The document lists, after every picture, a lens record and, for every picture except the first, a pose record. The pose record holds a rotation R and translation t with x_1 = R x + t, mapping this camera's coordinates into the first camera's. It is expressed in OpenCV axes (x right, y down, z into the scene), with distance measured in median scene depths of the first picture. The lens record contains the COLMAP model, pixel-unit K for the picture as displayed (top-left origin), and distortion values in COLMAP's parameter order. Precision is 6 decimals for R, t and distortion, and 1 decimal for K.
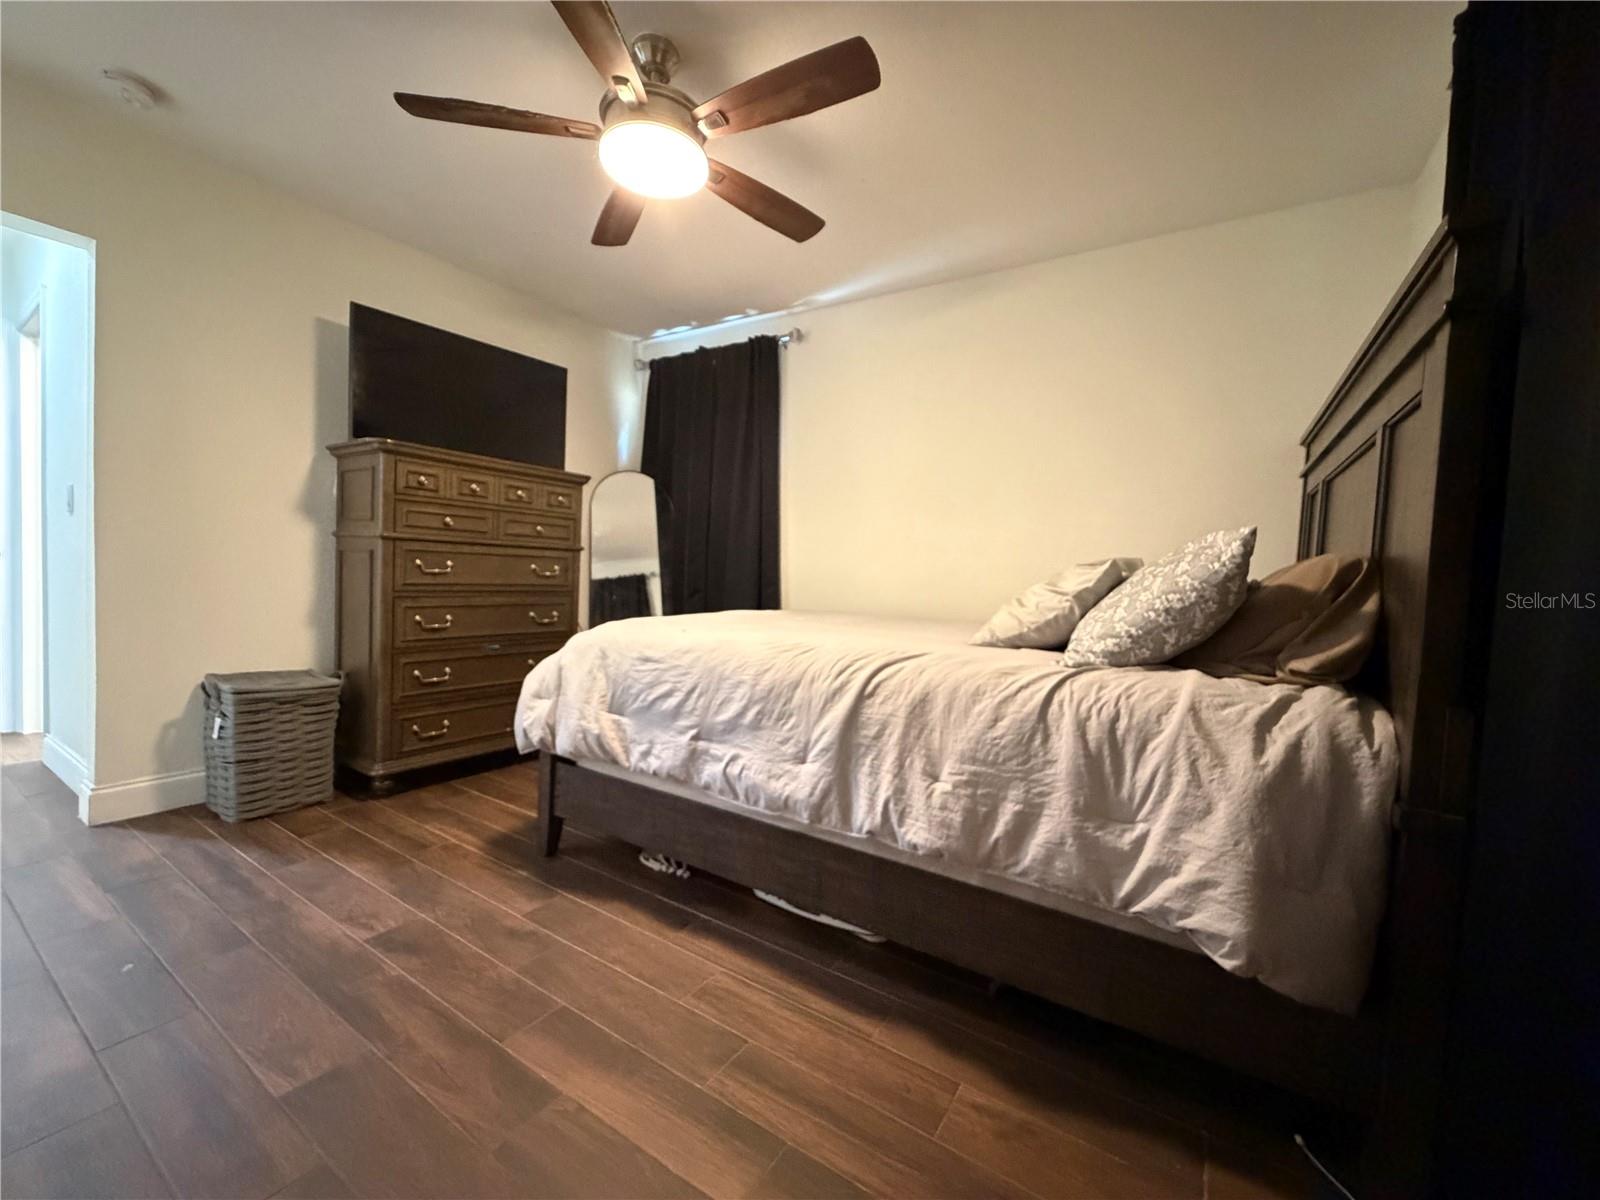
lens RADIAL K [[637.4, 0, 793.1], [0, 637.4, 603.3], [0, 0, 1]] dist [0.000970, -0.000047]
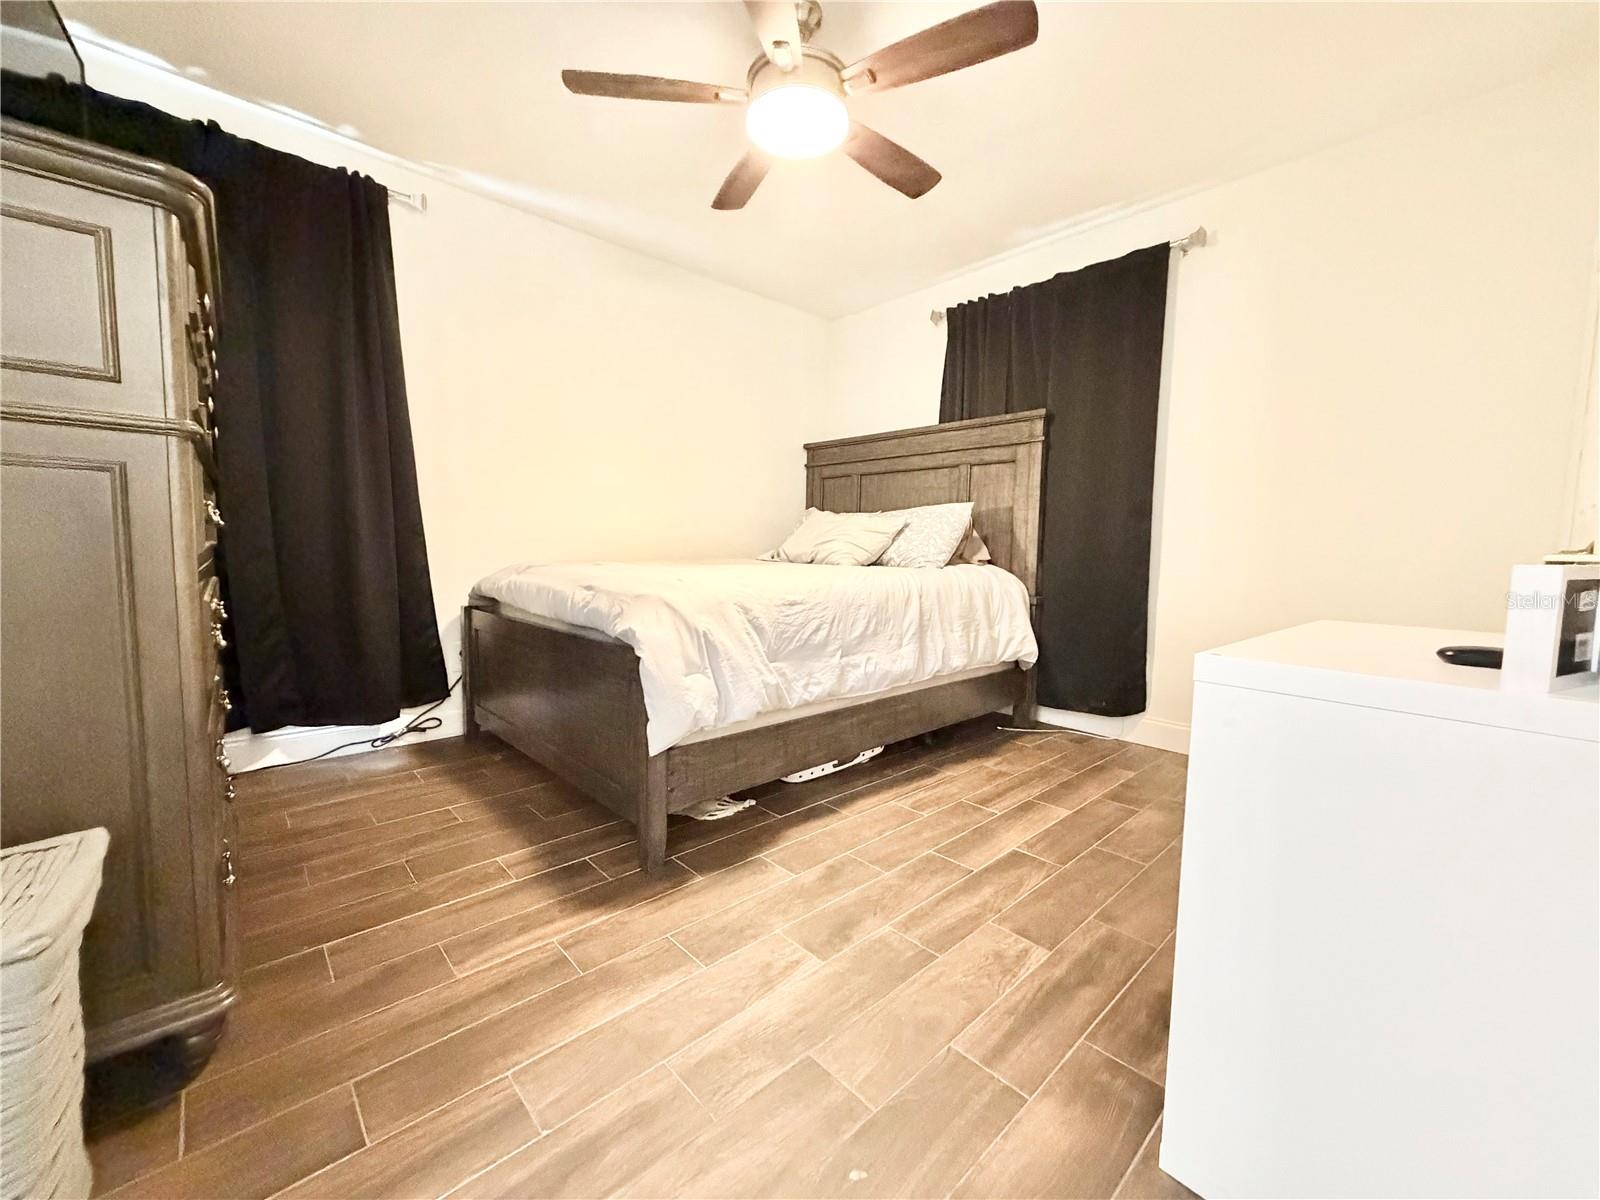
lens RADIAL K [[634.4, 0, 794.4], [0, 634.4, 601.7], [0, 0, 1]] dist [0.002184, -0.000290]
pose [[0.253186, -0.124710, 0.959346, -1.422965], [0.038262, 0.992171, 0.118880, -0.048442], [-0.966661, 0.006608, 0.255975, 0.810601]]
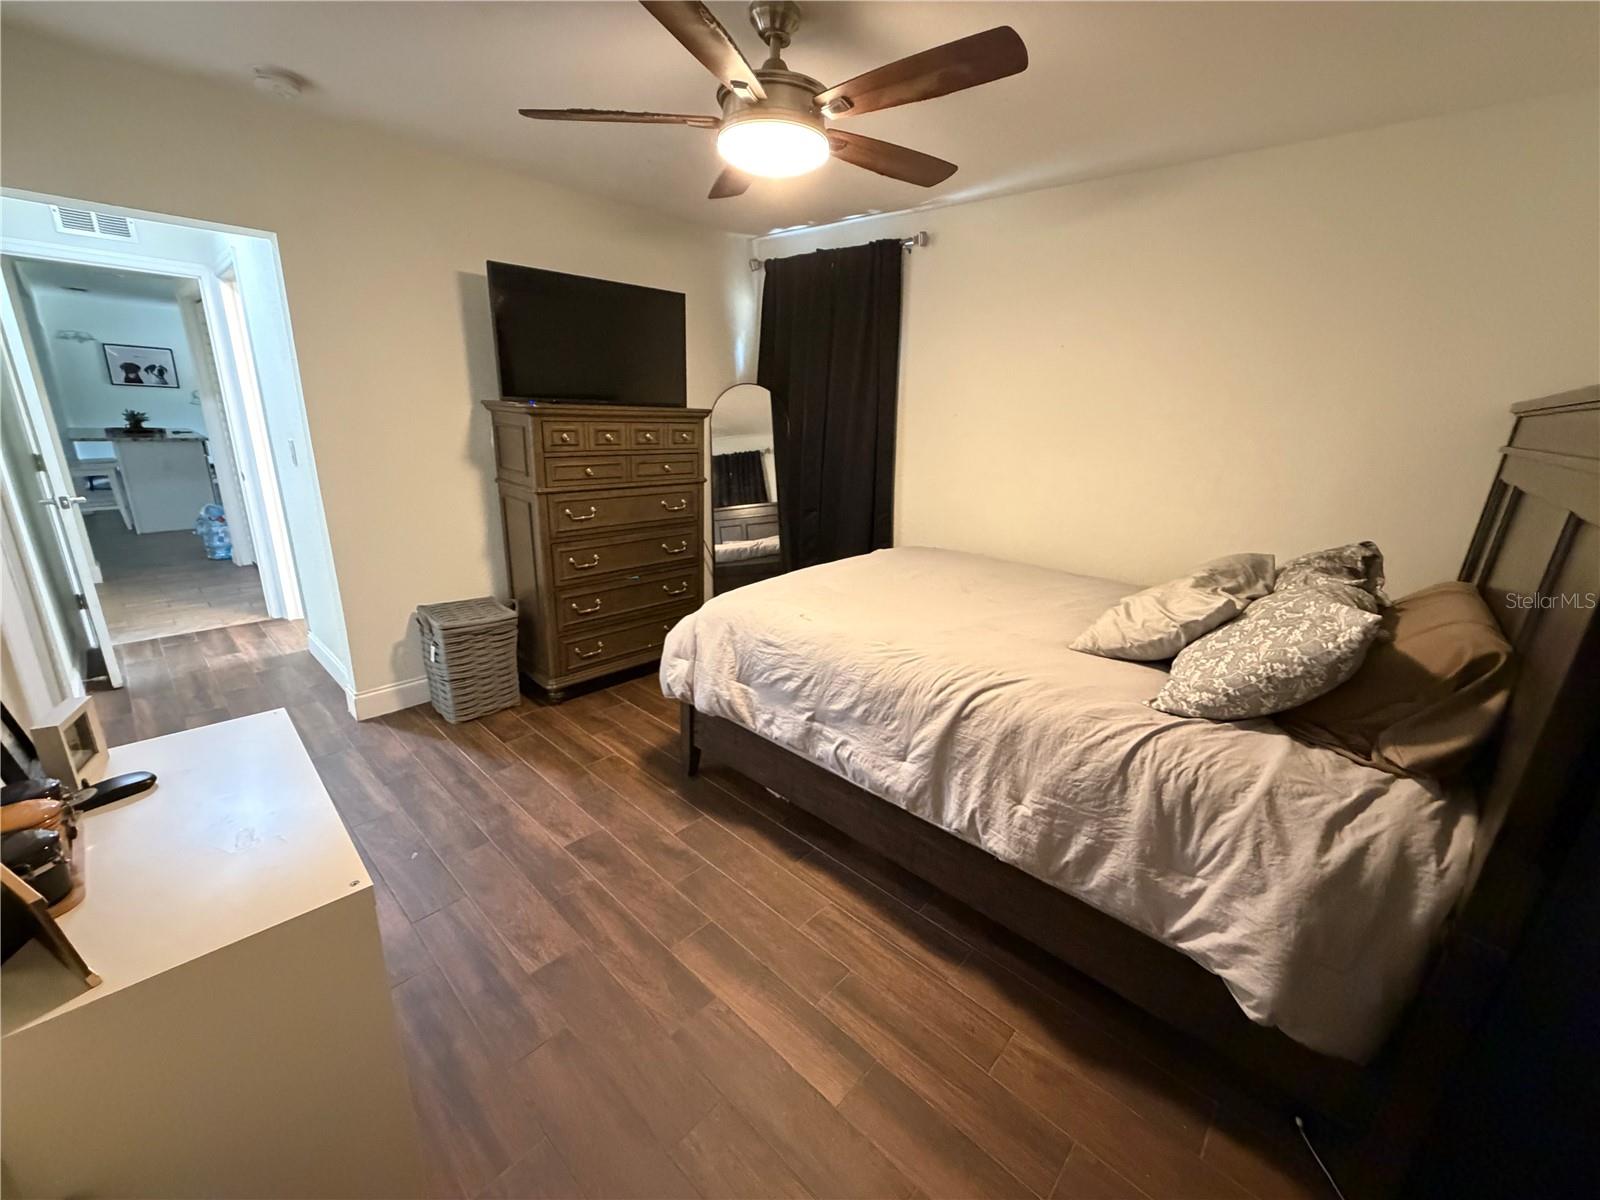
lens RADIAL K [[634.4, 0, 794.4], [0, 634.4, 601.7], [0, 0, 1]] dist [0.002184, -0.000290]
pose [[0.985009, 0.045072, -0.166512, -0.000227], [-0.002870, 0.969410, 0.245429, -0.295015], [0.172480, -0.241272, 0.955007, -0.062385]]
